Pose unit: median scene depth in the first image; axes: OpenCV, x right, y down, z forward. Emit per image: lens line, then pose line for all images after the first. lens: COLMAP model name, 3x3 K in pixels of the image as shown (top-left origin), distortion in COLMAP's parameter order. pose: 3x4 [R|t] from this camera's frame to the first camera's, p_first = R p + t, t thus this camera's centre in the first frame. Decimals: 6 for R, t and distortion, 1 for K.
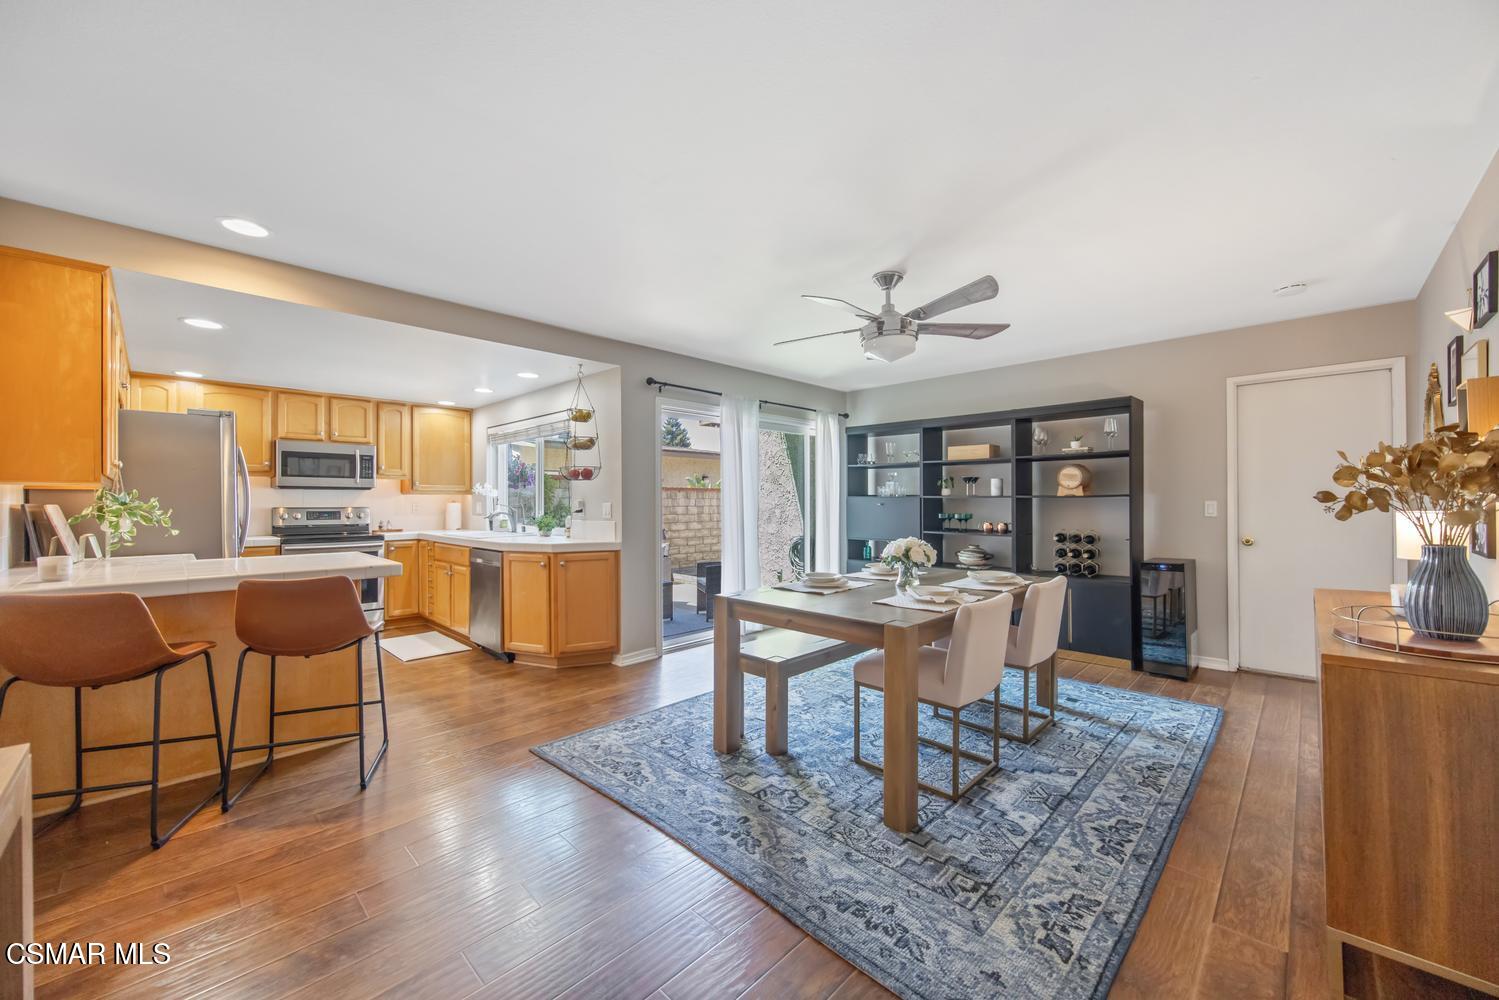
lens RADIAL K [[590.5, 0, 747.7], [0, 590.5, 510.3], [0, 0, 1]] dist [-0.000241, -0.000192]
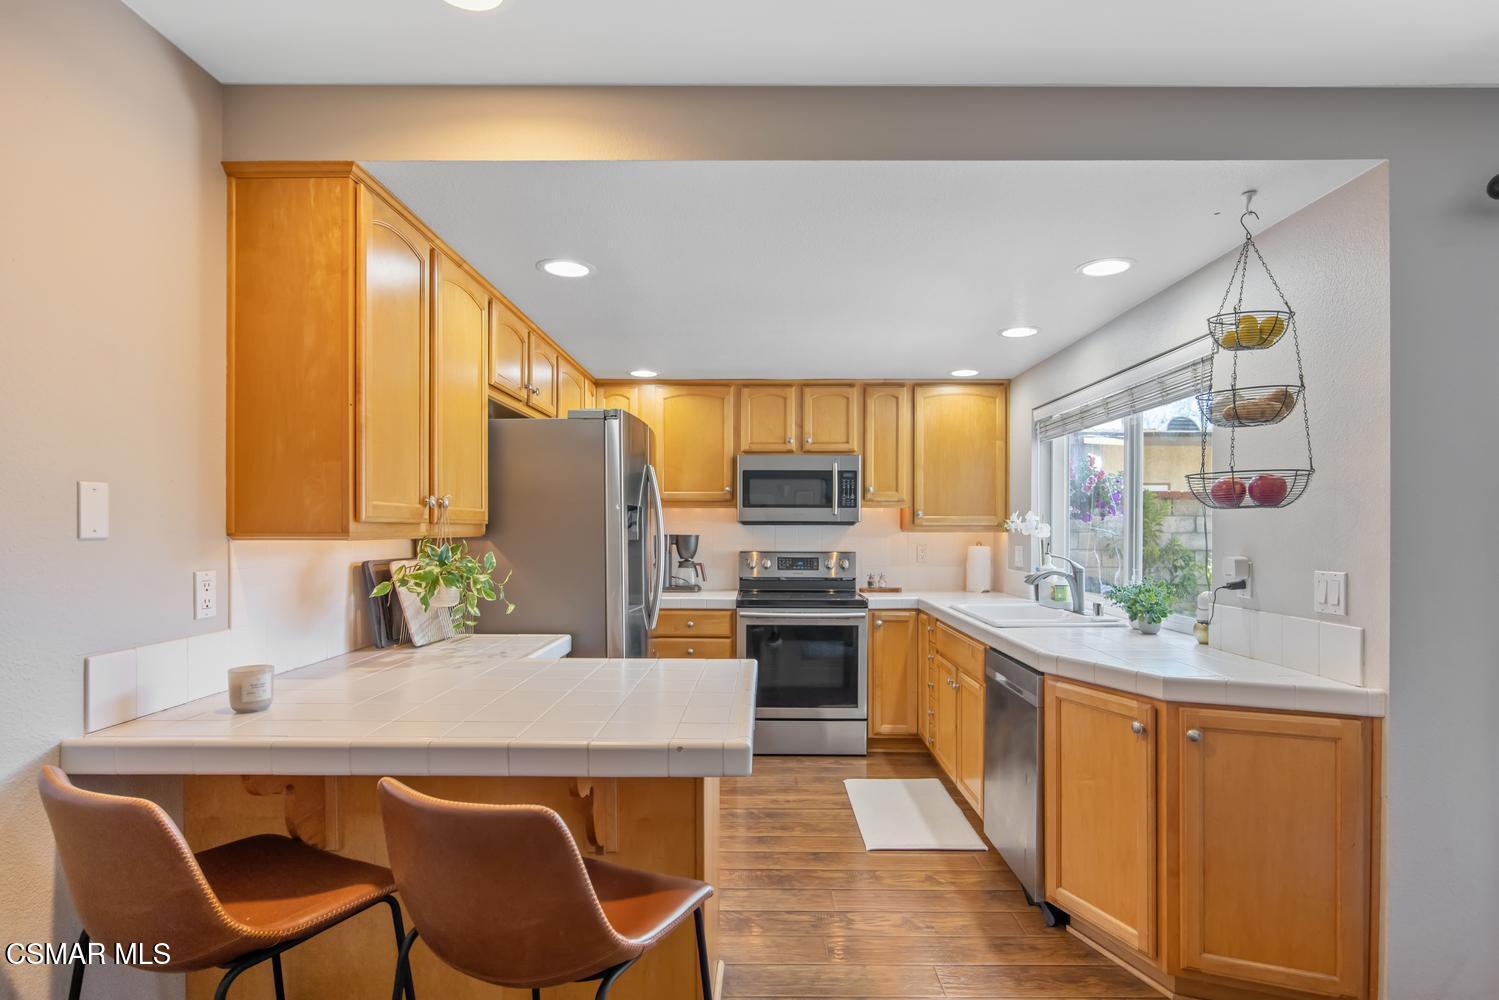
lens RADIAL K [[789.9, 0, 757.5], [0, 789.9, 527.9], [0, 0, 1]] dist [-0.008452, -0.000509]
pose [[0.707025, 0.002037, -0.707185, -0.151594], [-0.011643, 0.999894, -0.008761, -0.030638], [0.707092, 0.014428, 0.706974, 0.435916]]
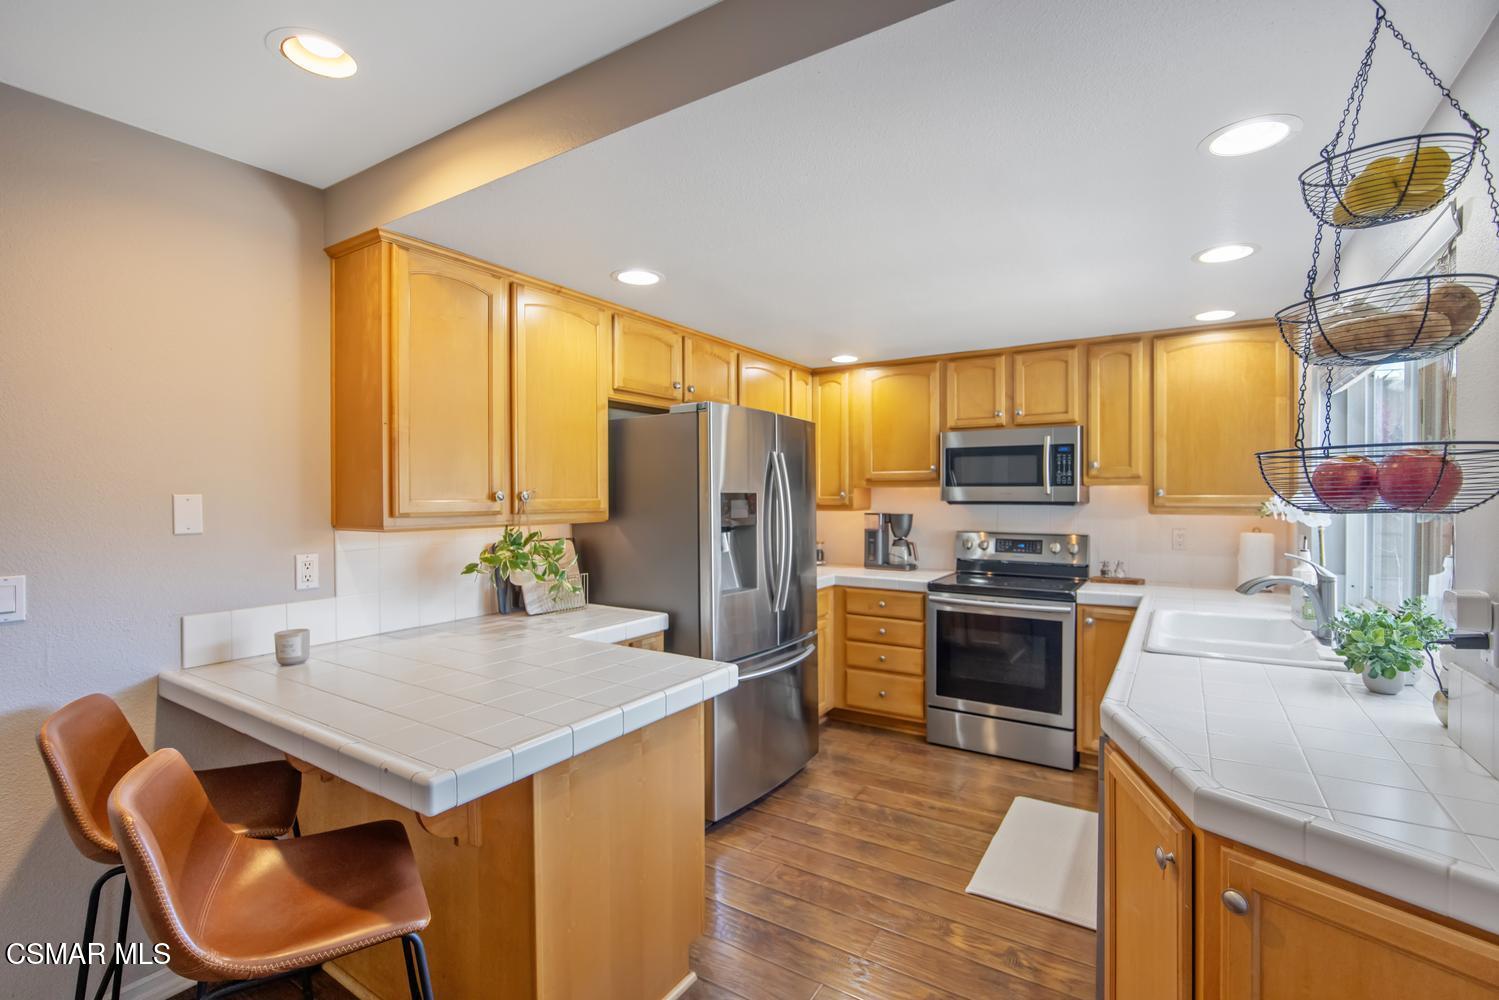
lens RADIAL K [[684.5, 0, 749.5], [0, 684.5, 500.0], [0, 0, 1]] dist [-0.009633, 0.000103]
pose [[0.220707, 0.009187, -0.975297, -0.106094], [-0.010646, 0.999919, 0.007010, -0.054583], [0.975282, 0.008836, 0.220787, 0.740445]]
